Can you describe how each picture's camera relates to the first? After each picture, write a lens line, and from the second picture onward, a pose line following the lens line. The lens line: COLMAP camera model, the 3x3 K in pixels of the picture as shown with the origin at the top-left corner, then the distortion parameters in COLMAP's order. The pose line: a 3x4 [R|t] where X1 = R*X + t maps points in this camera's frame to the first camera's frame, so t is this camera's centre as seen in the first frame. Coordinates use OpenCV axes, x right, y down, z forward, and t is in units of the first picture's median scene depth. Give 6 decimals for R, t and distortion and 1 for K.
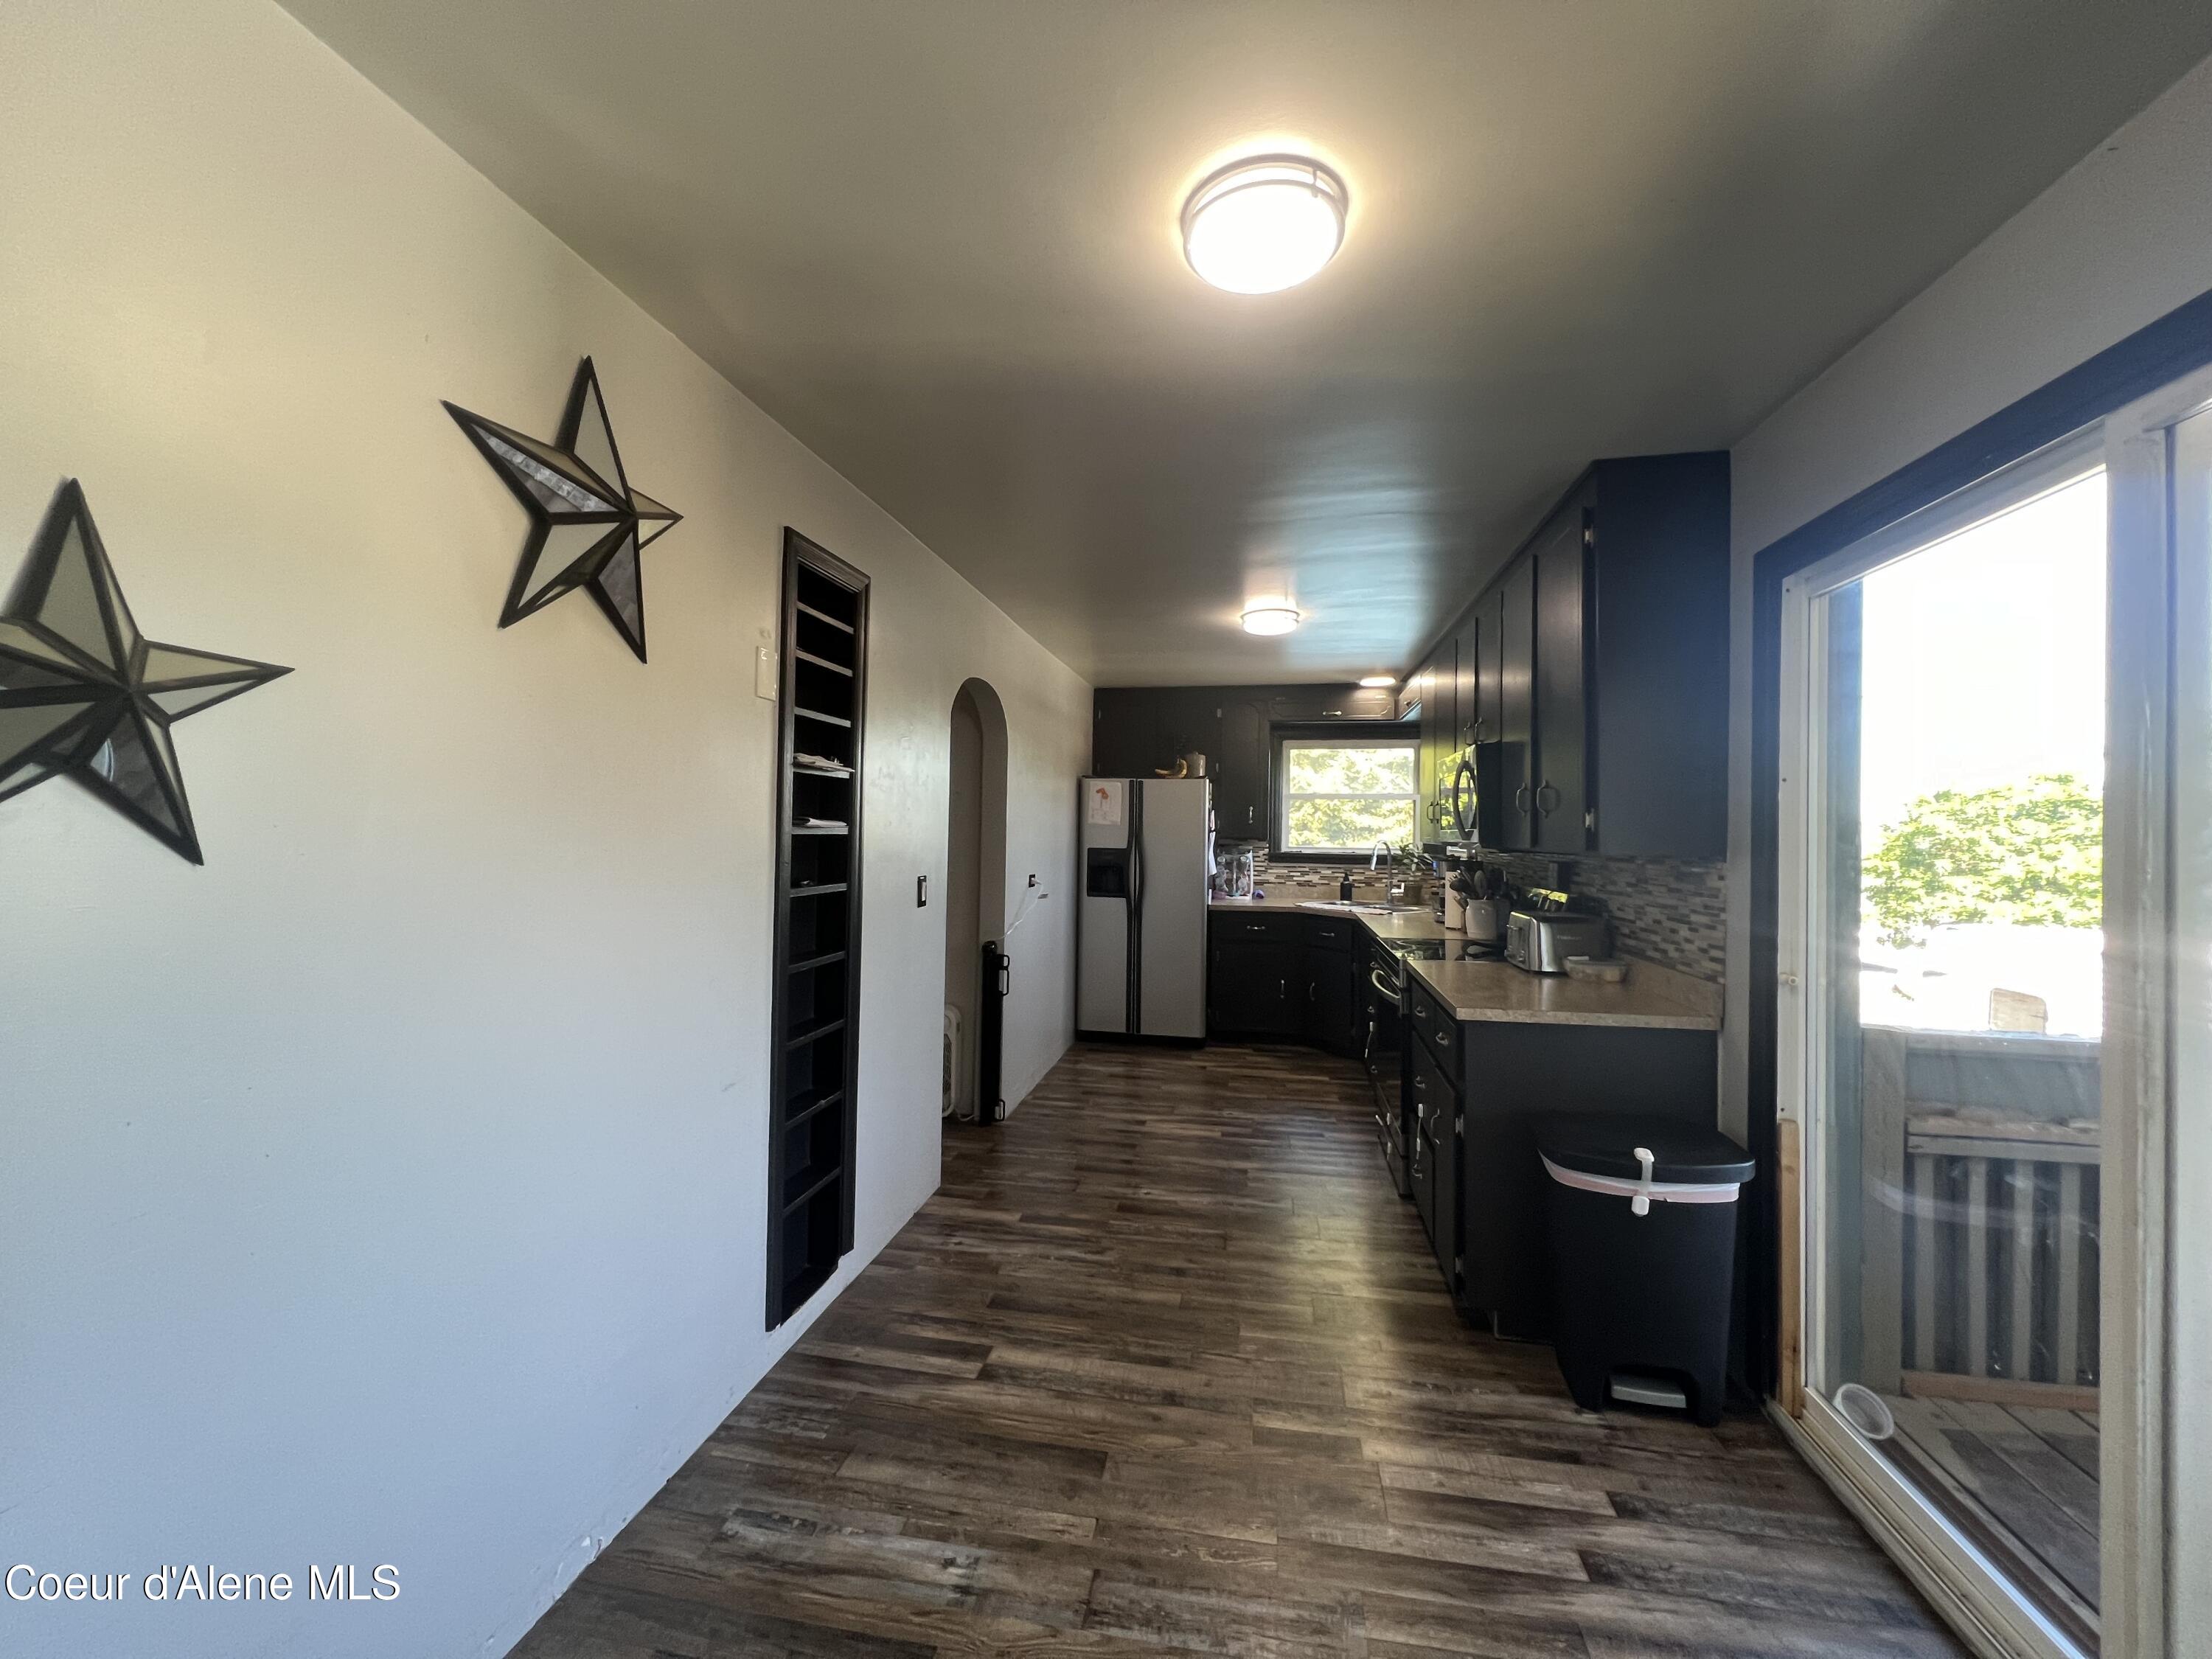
lens RADIAL K [[890.7, 0, 1092.1], [0, 890.7, 823.6], [0, 0, 1]] dist [0.001081, 0.000278]
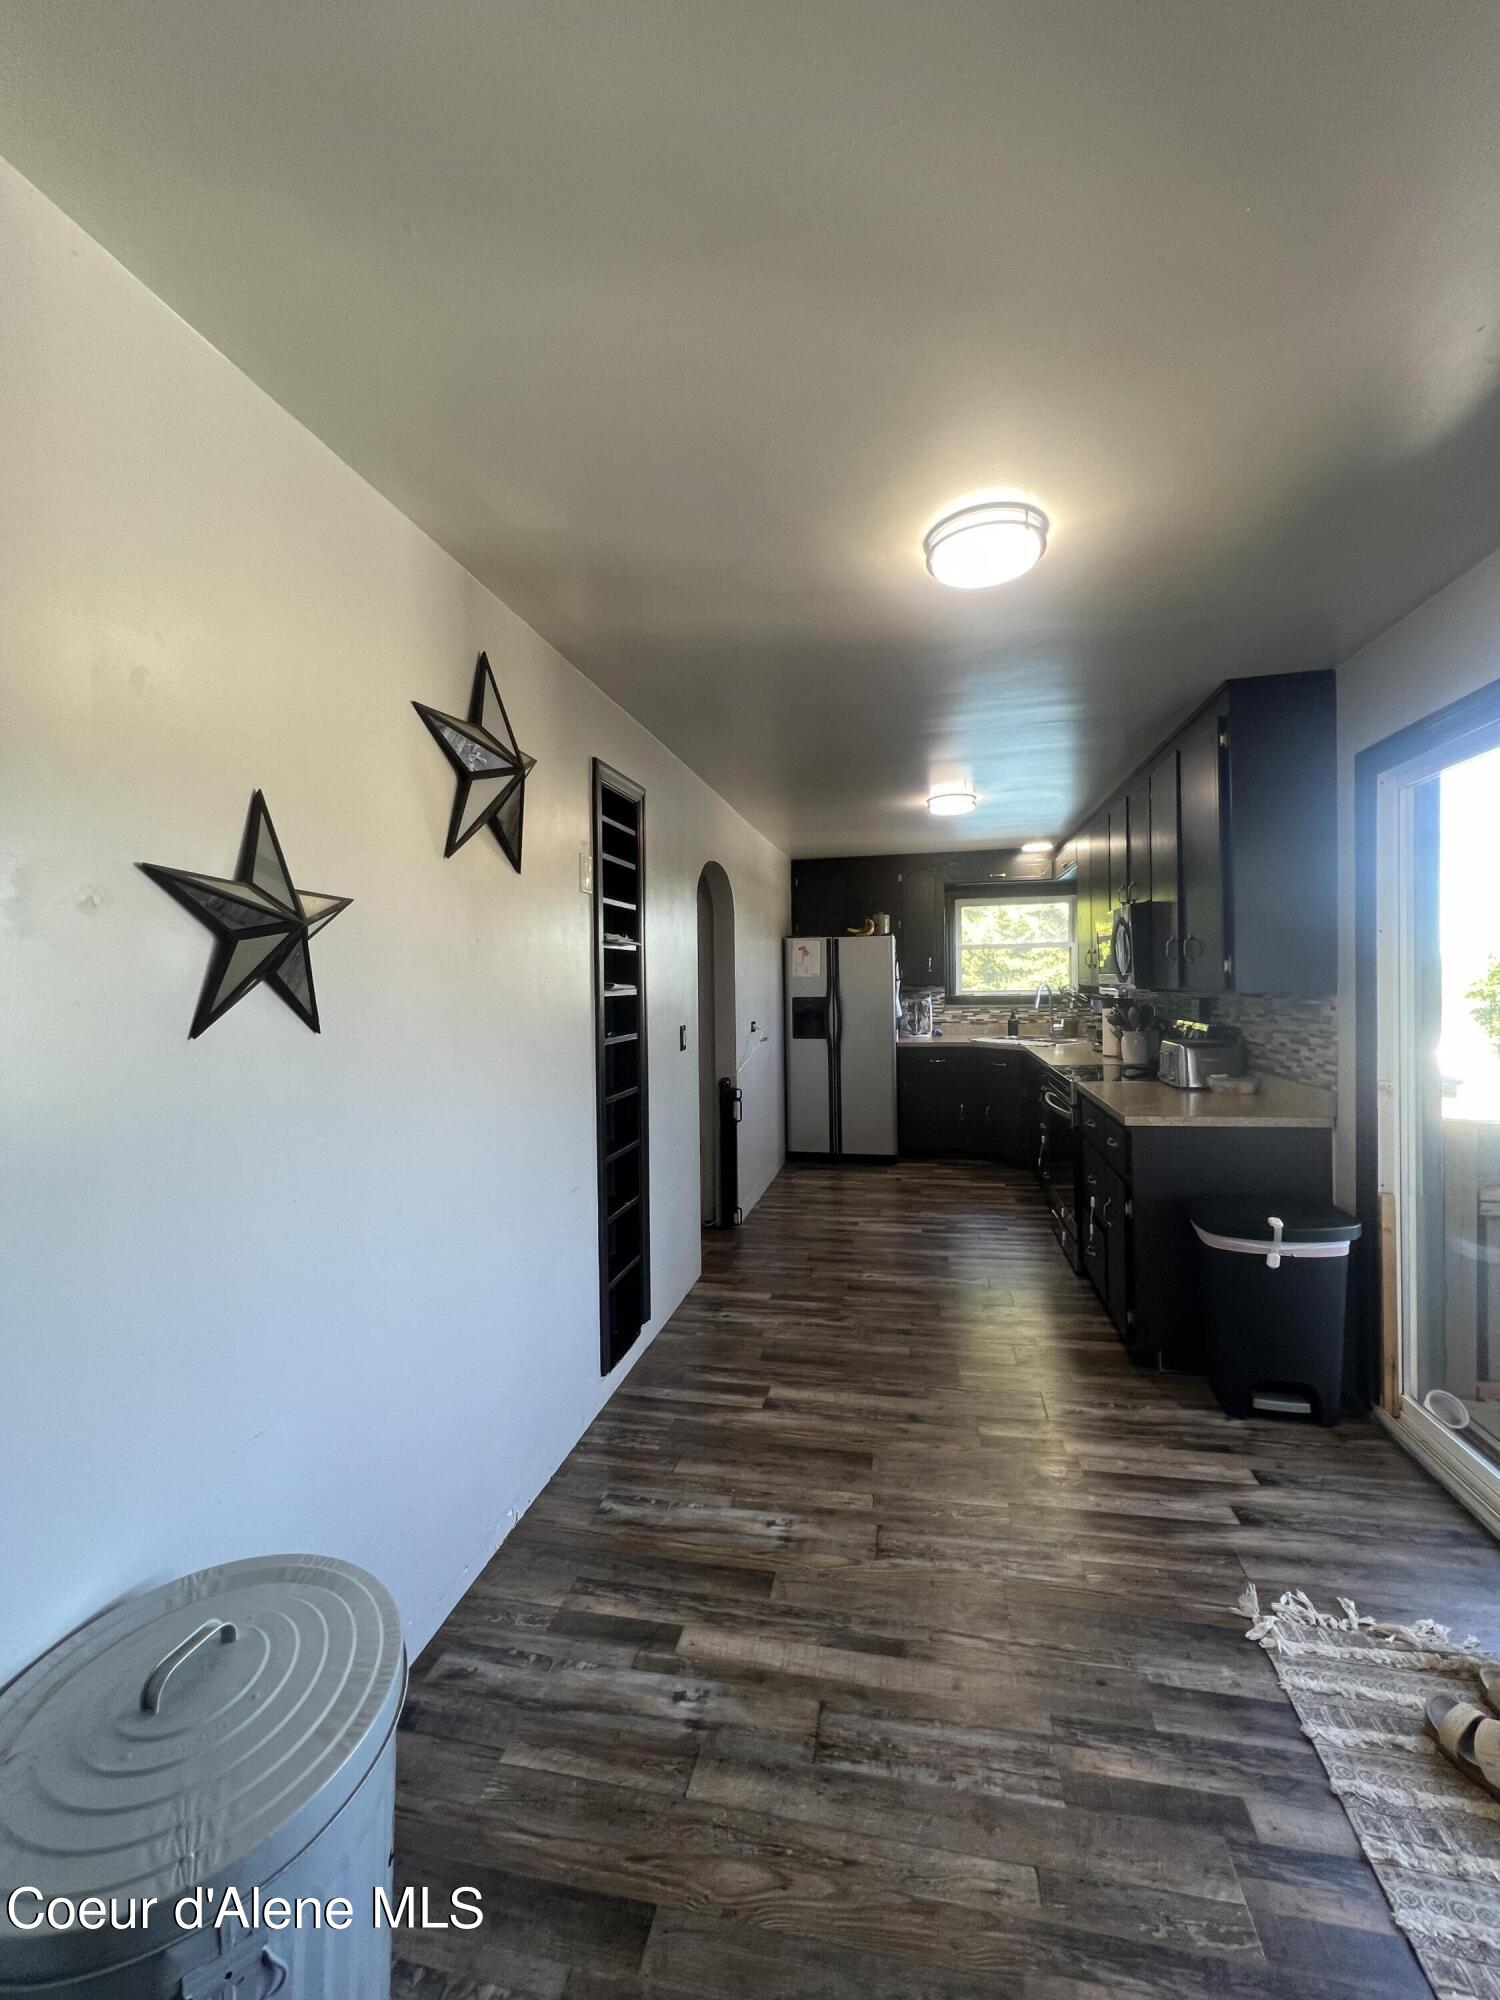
lens RADIAL K [[806.7, 0, 753.0], [0, 806.7, 993.1], [0, 0, 1]] dist [0.000845, 0.001122]
pose [[0.999436, -0.030546, -0.013986, -0.107562], [0.030881, 0.999225, 0.024397, -0.014807], [0.013230, -0.024816, 0.999605, -0.166713]]
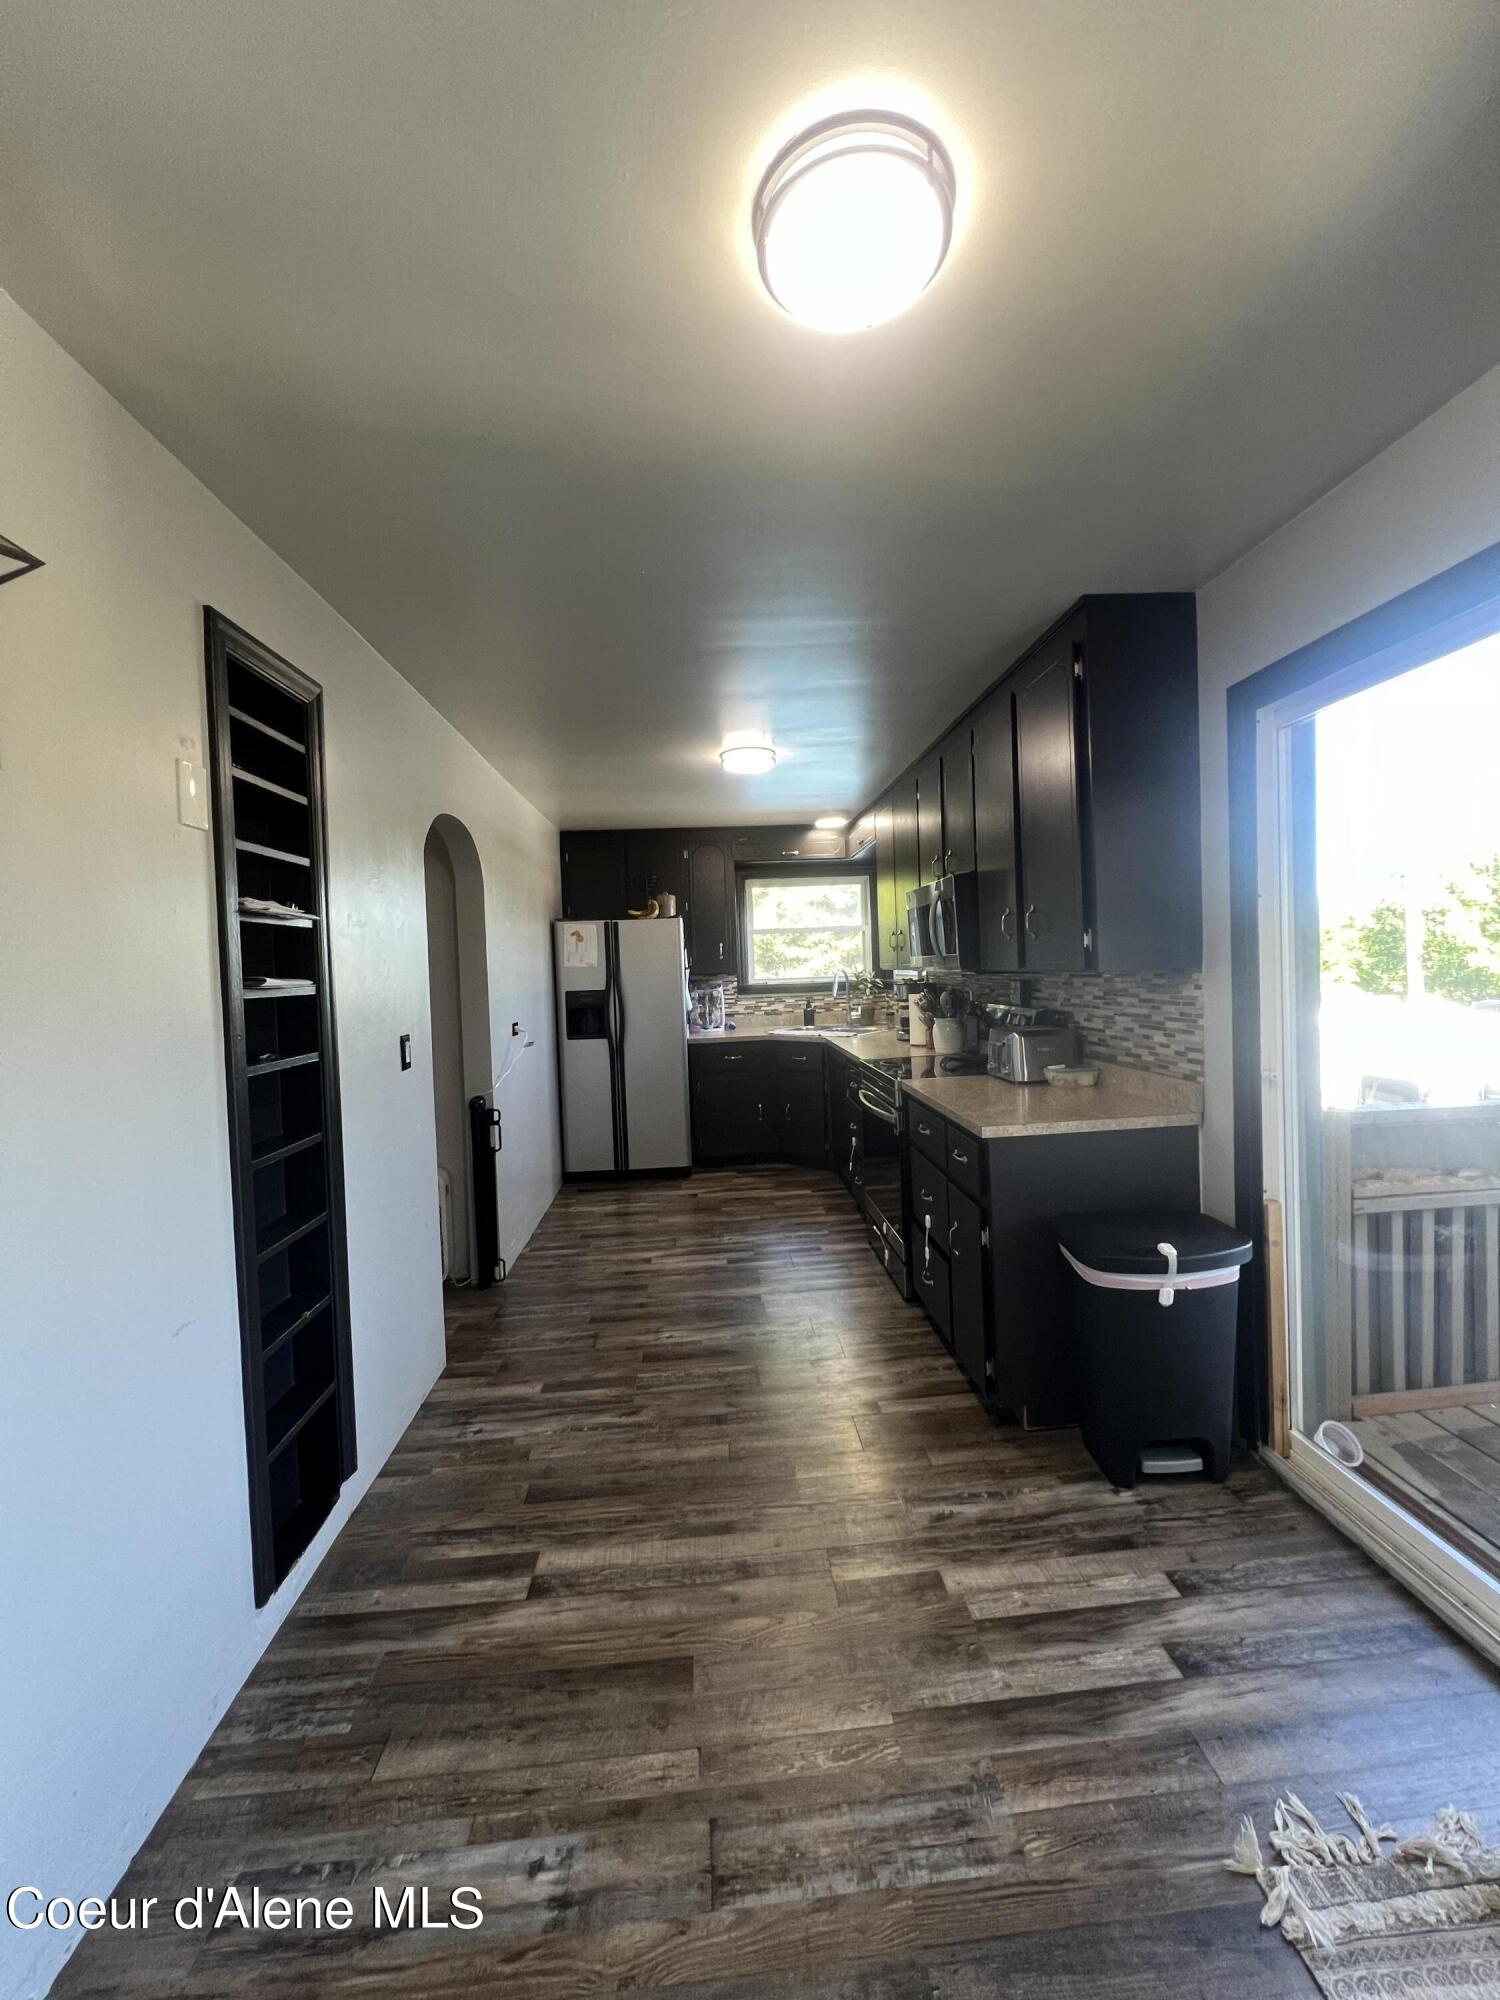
lens RADIAL K [[805.3, 0, 757.2], [0, 805.3, 992.7], [0, 0, 1]] dist [0.001081, 0.000278]
pose [[0.964079, -0.058673, 0.259056, -0.080565], [0.048546, 0.997792, 0.045321, -0.004116], [-0.261143, -0.031117, 0.964799, 0.183441]]
